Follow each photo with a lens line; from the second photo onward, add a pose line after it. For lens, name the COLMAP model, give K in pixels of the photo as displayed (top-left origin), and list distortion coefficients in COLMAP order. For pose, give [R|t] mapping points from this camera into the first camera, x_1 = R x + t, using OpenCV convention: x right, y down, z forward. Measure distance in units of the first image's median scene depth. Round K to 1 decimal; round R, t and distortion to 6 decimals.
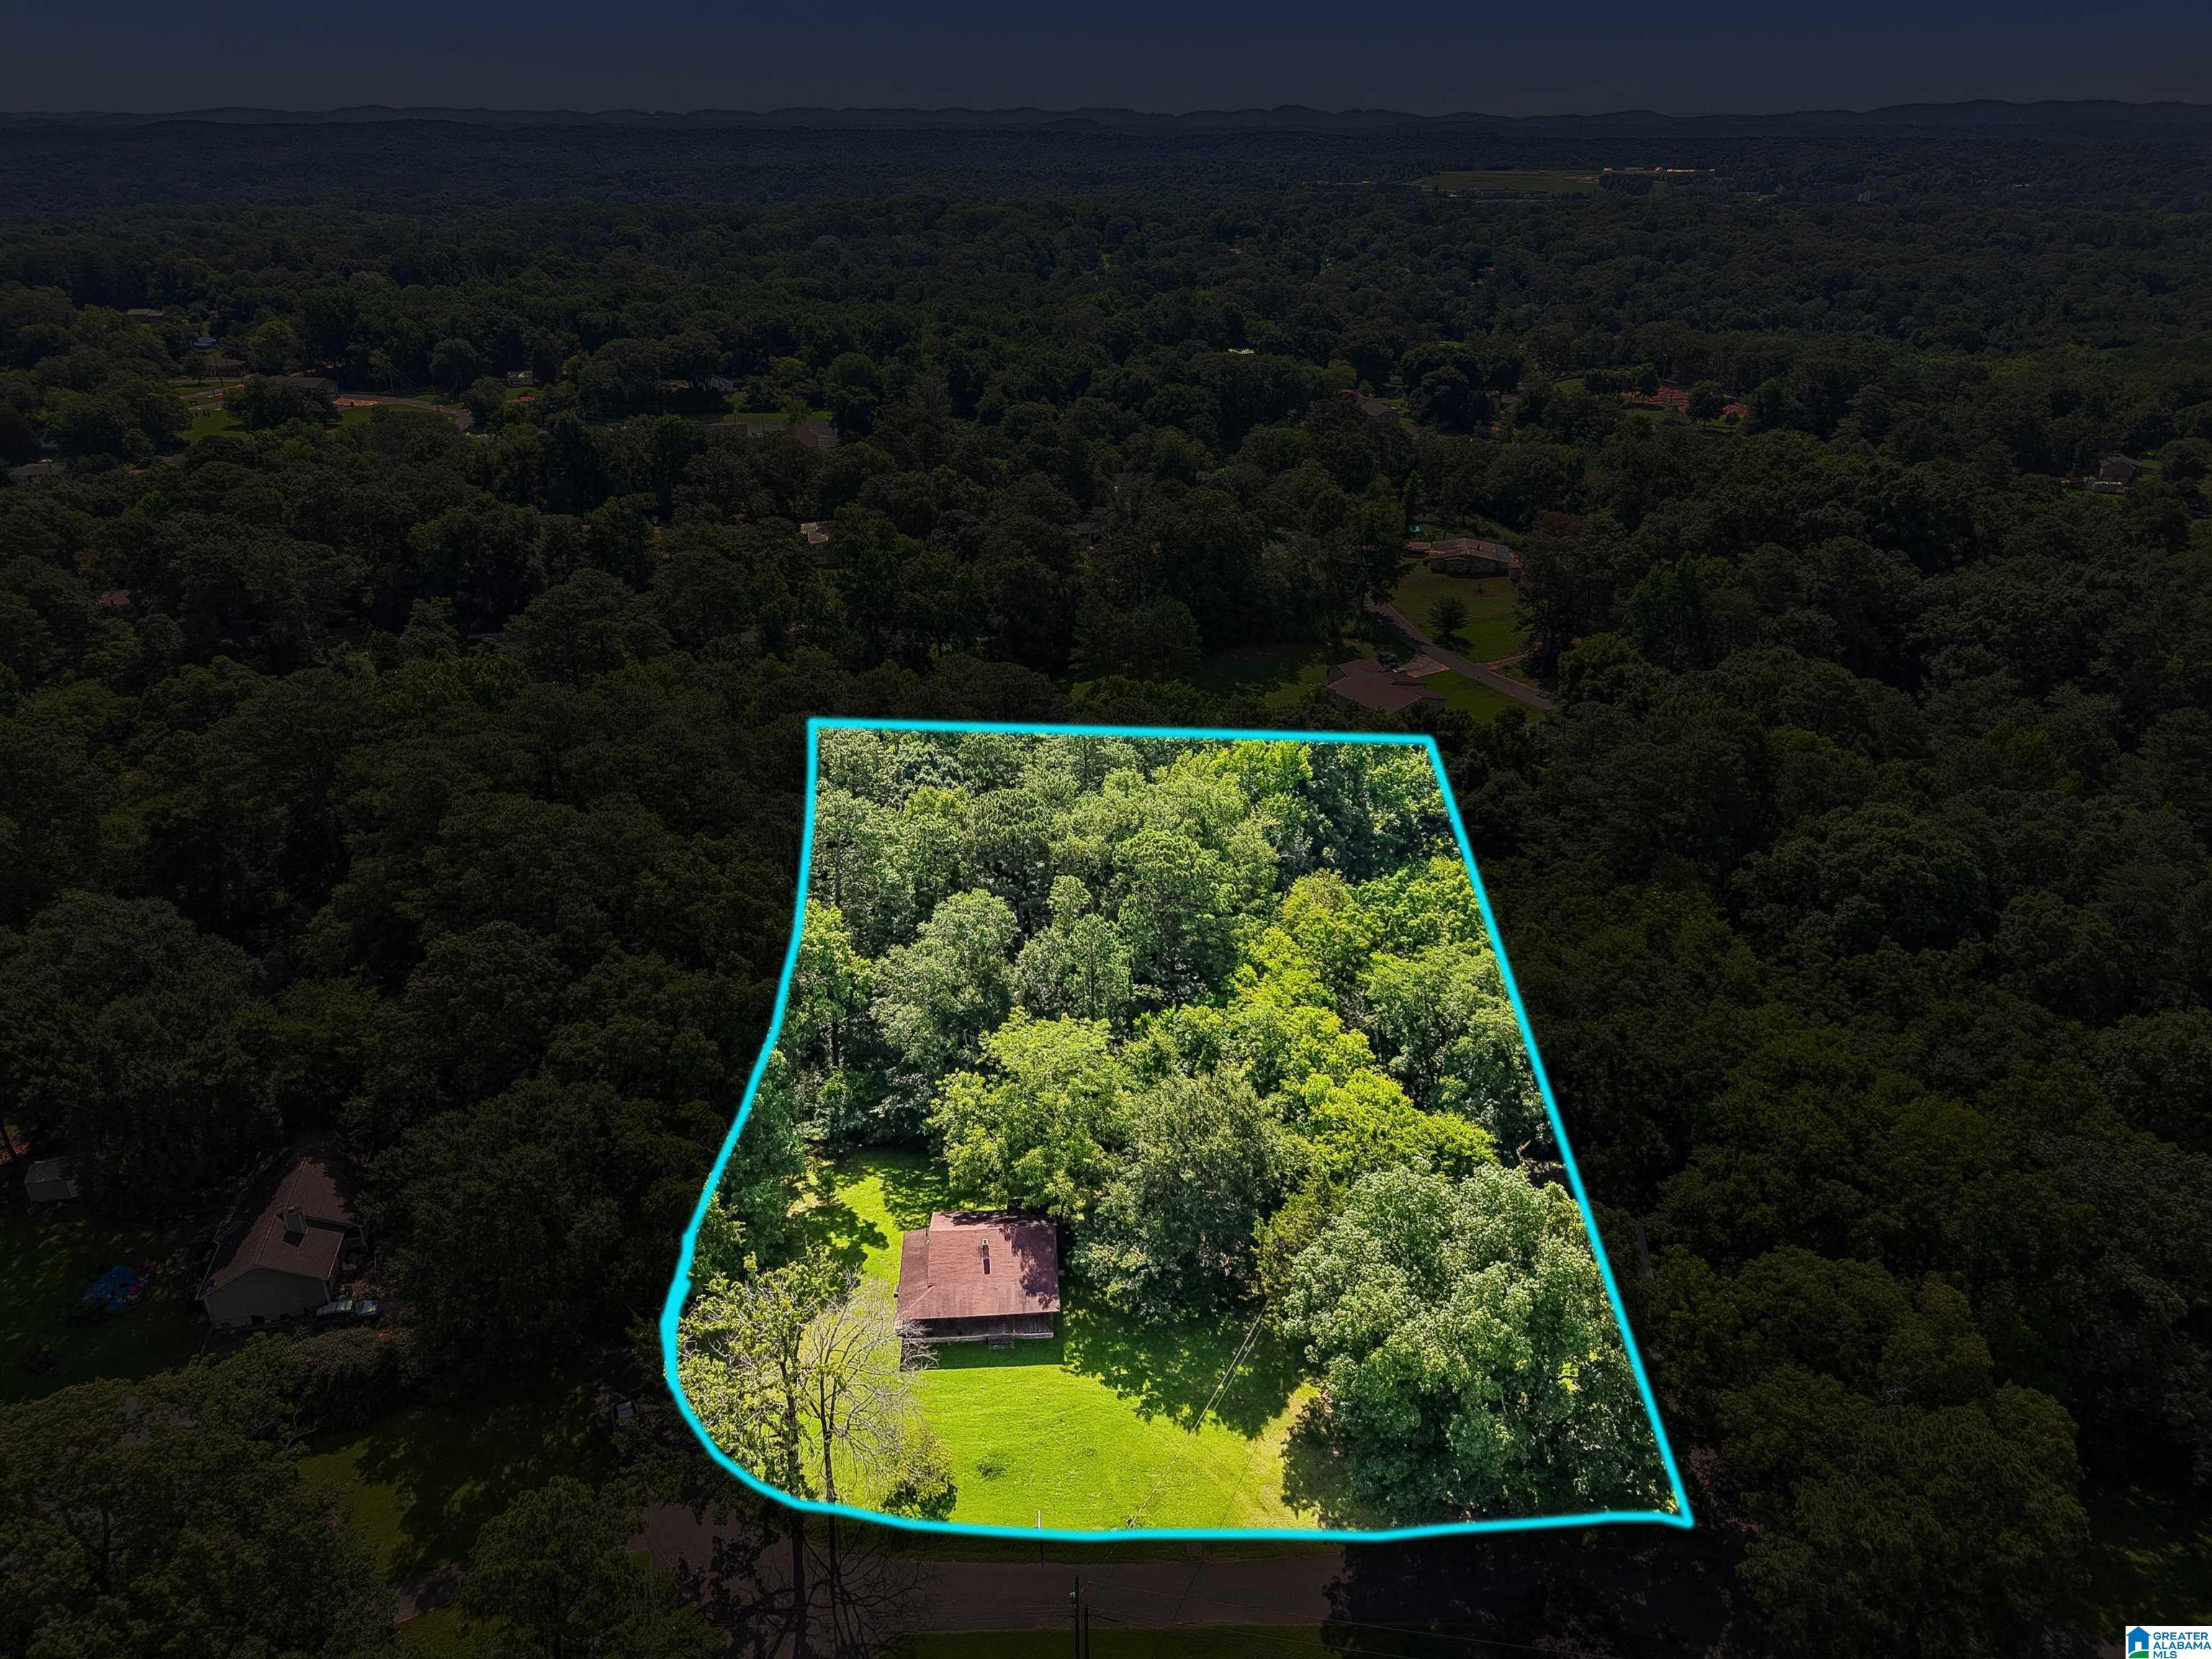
lens RADIAL K [[1754.2, 0, 1106.0], [0, 1754.2, 829.5], [0, 0, 1]] dist [0.003905, -0.313901]
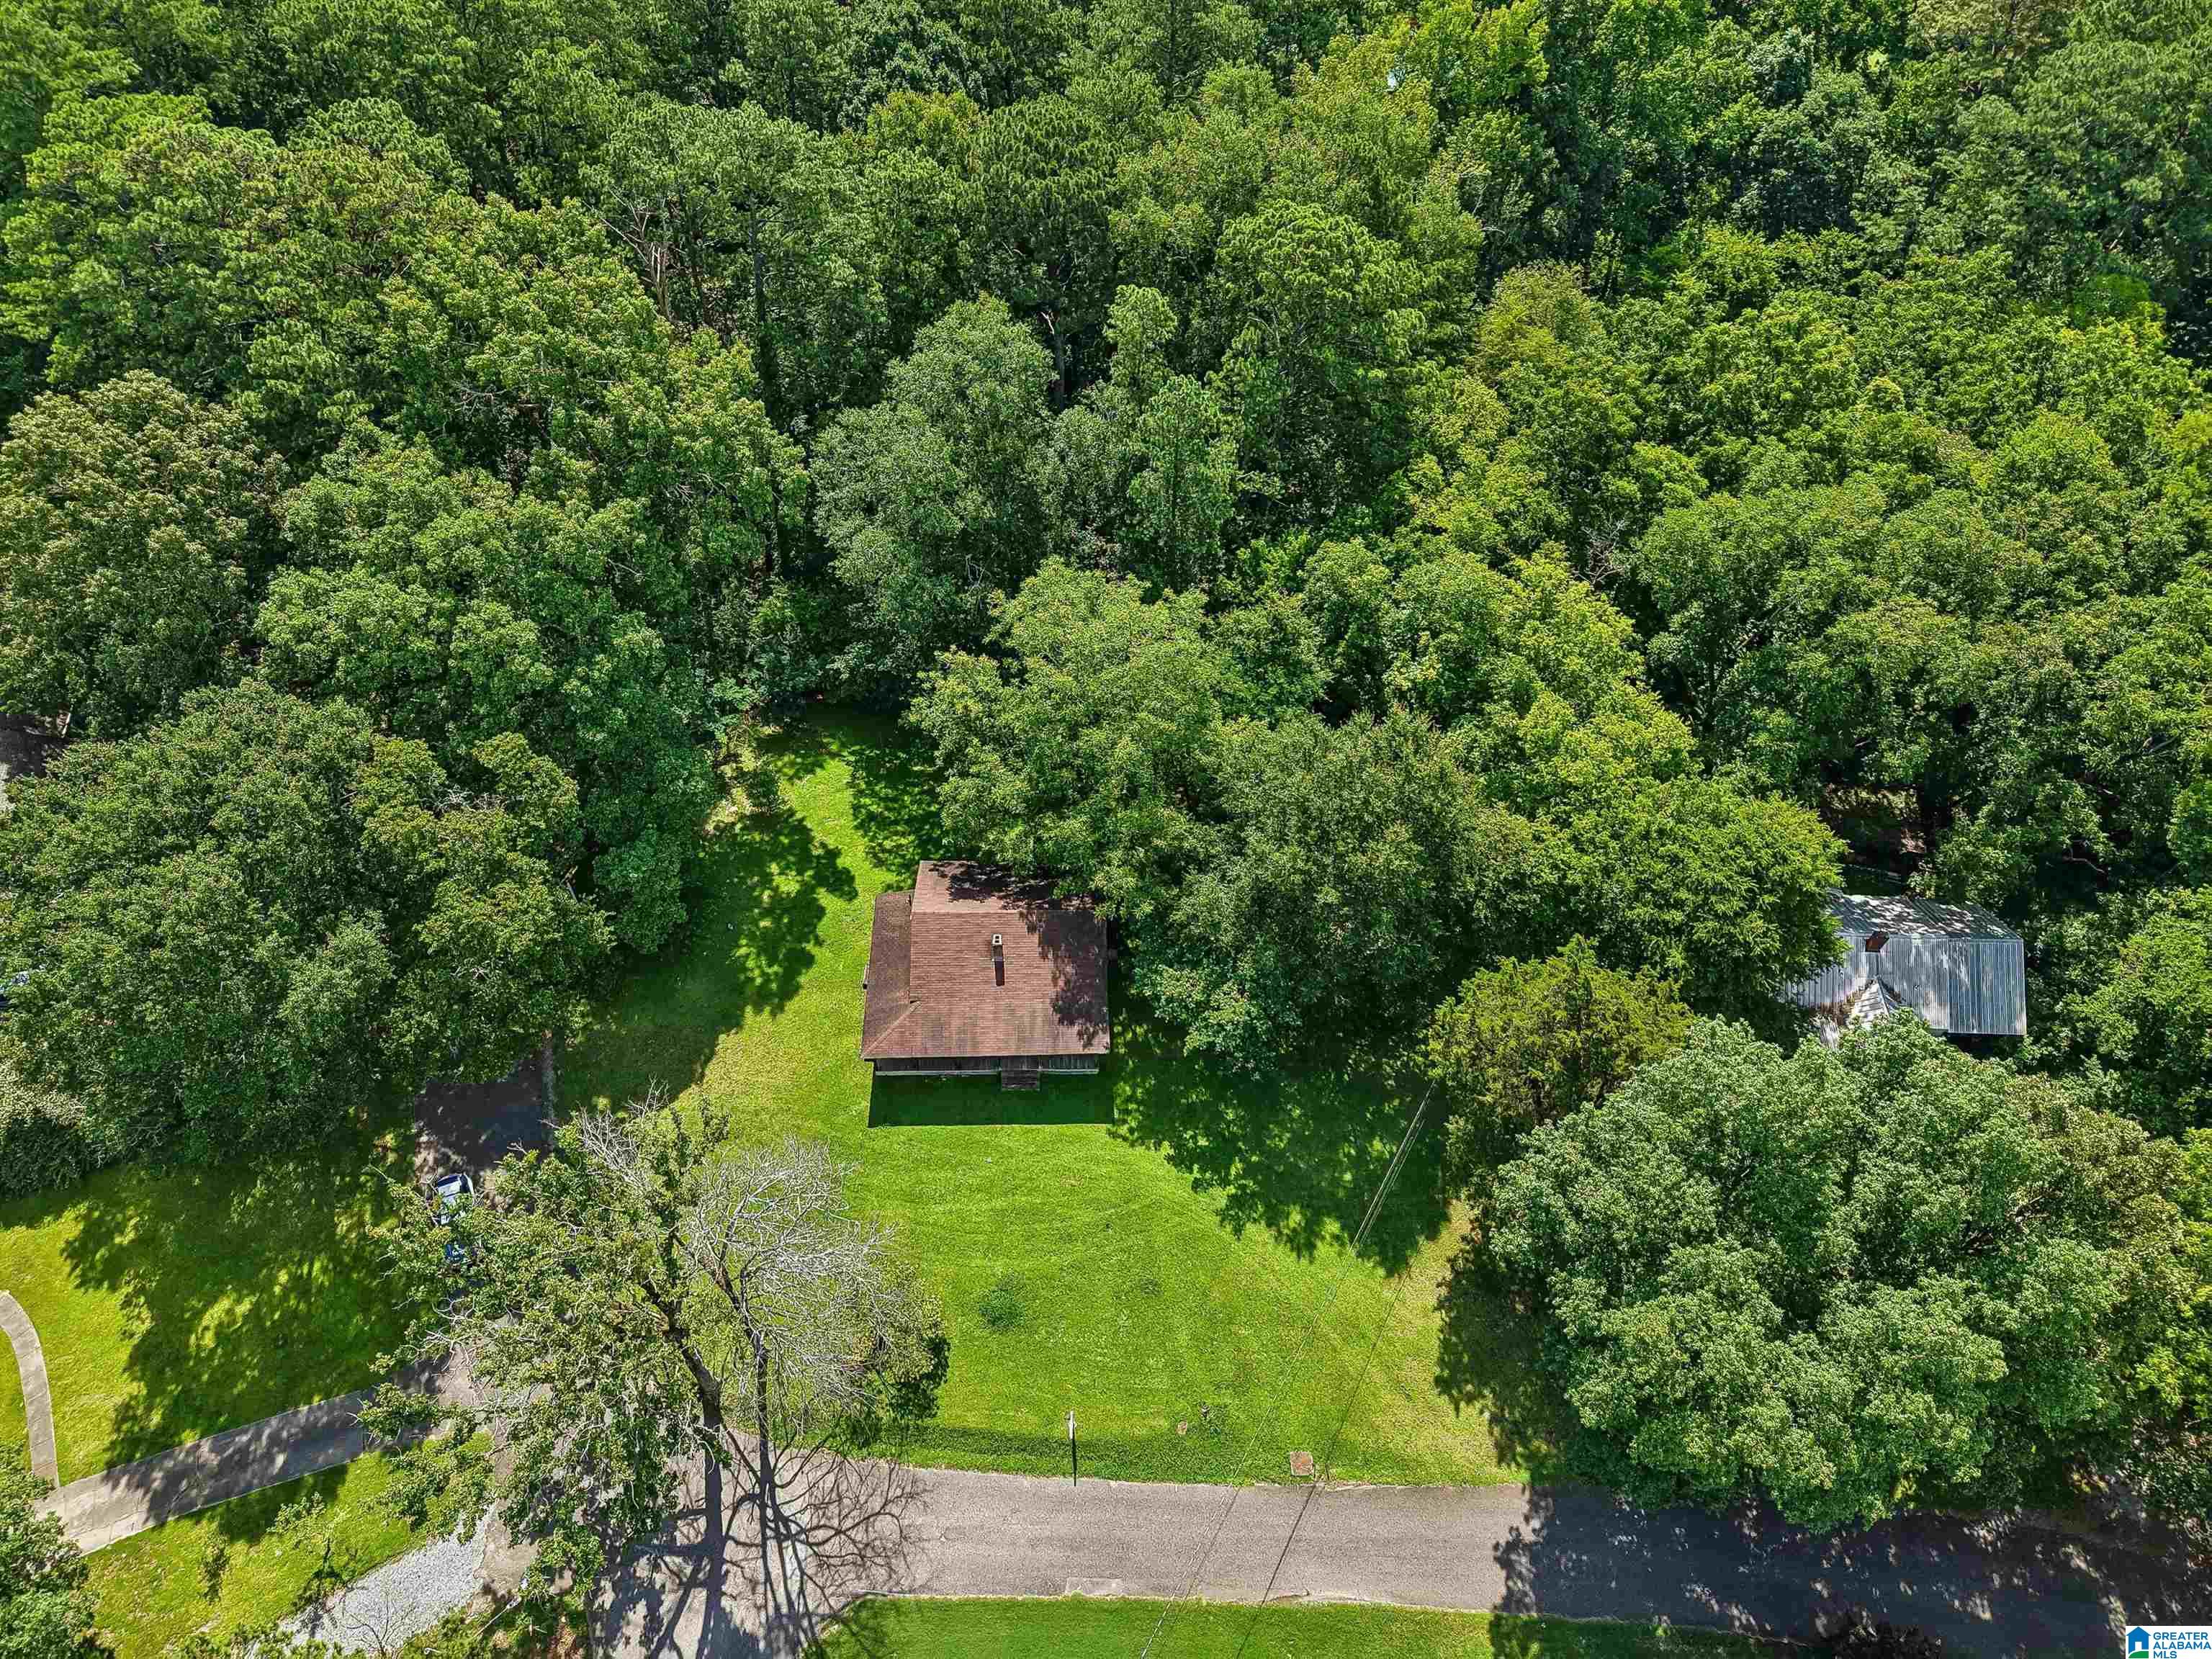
lens RADIAL K [[1547.7, 0, 1107.7], [0, 1547.7, 902.1], [0, 0, 1]] dist [0.057516, -0.117755]
pose [[0.999281, 0.036502, -0.010286, -0.022208], [-0.026533, 0.866731, 0.498069, -0.061081], [0.027096, -0.497438, 0.867076, 0.501022]]
